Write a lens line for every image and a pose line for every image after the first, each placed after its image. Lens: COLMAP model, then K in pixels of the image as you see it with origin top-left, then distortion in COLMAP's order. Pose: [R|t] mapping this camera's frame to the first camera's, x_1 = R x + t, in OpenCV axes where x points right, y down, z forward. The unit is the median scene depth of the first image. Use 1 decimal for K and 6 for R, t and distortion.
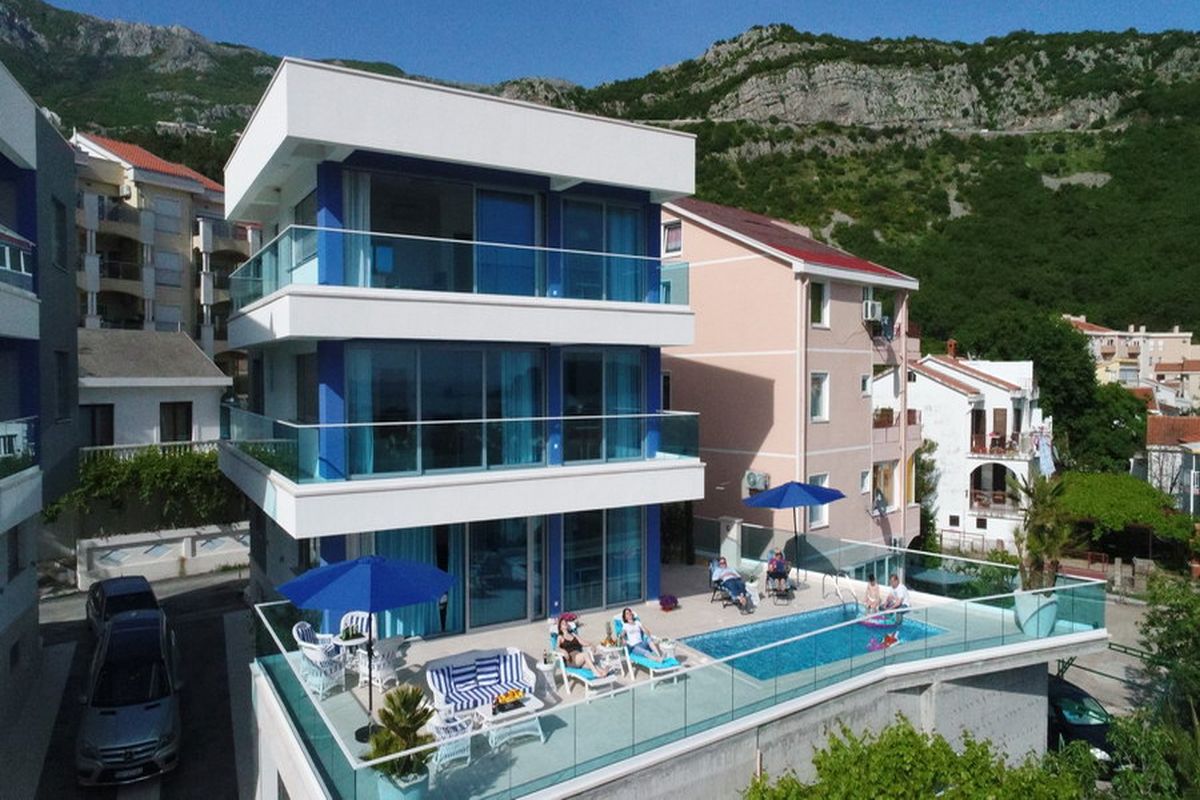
lens RADIAL K [[817.8, 0, 600.0], [0, 817.8, 400.0], [0, 0, 1]] dist [0.003321, 0.001452]
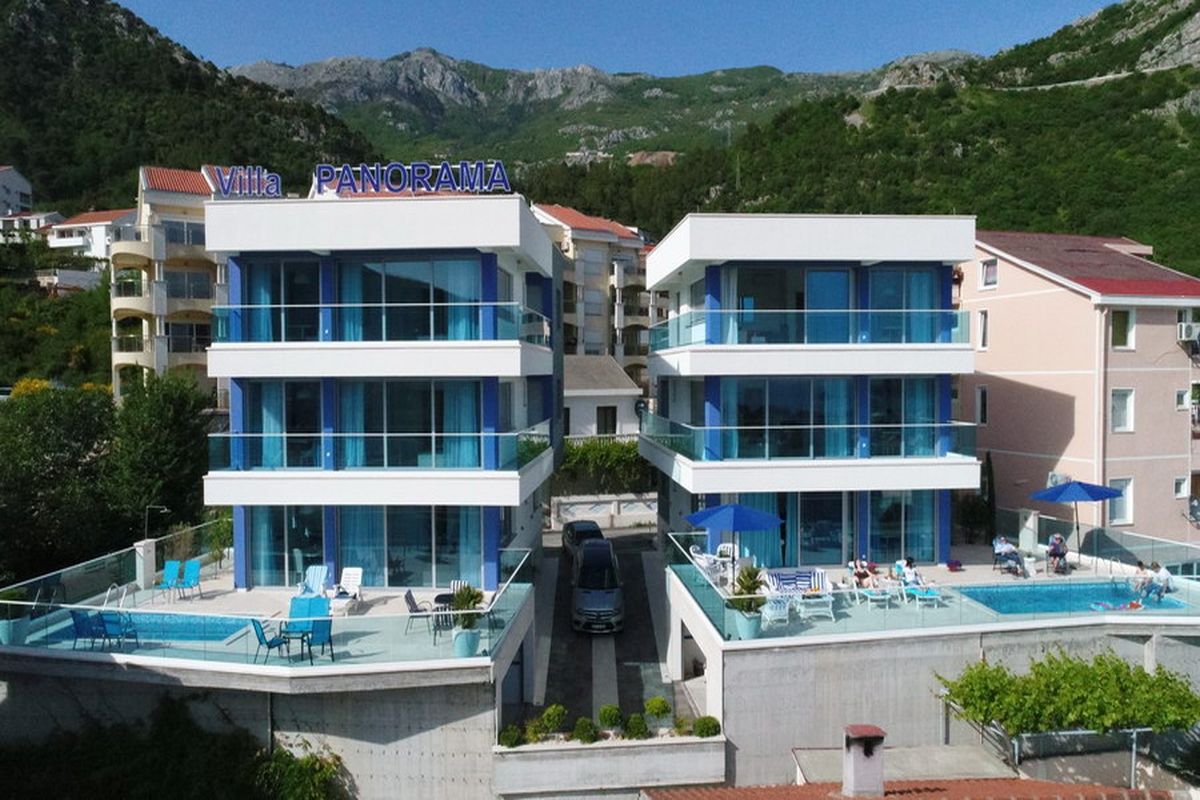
lens RADIAL K [[817.8, 0, 600.0], [0, 817.8, 400.0], [0, 0, 1]] dist [0.003321, 0.001452]
pose [[0.900064, 0.008441, -0.435675, 0.105708], [-0.007257, 0.999964, 0.004383, -0.017294], [0.435696, -0.000783, 0.900093, -0.333317]]
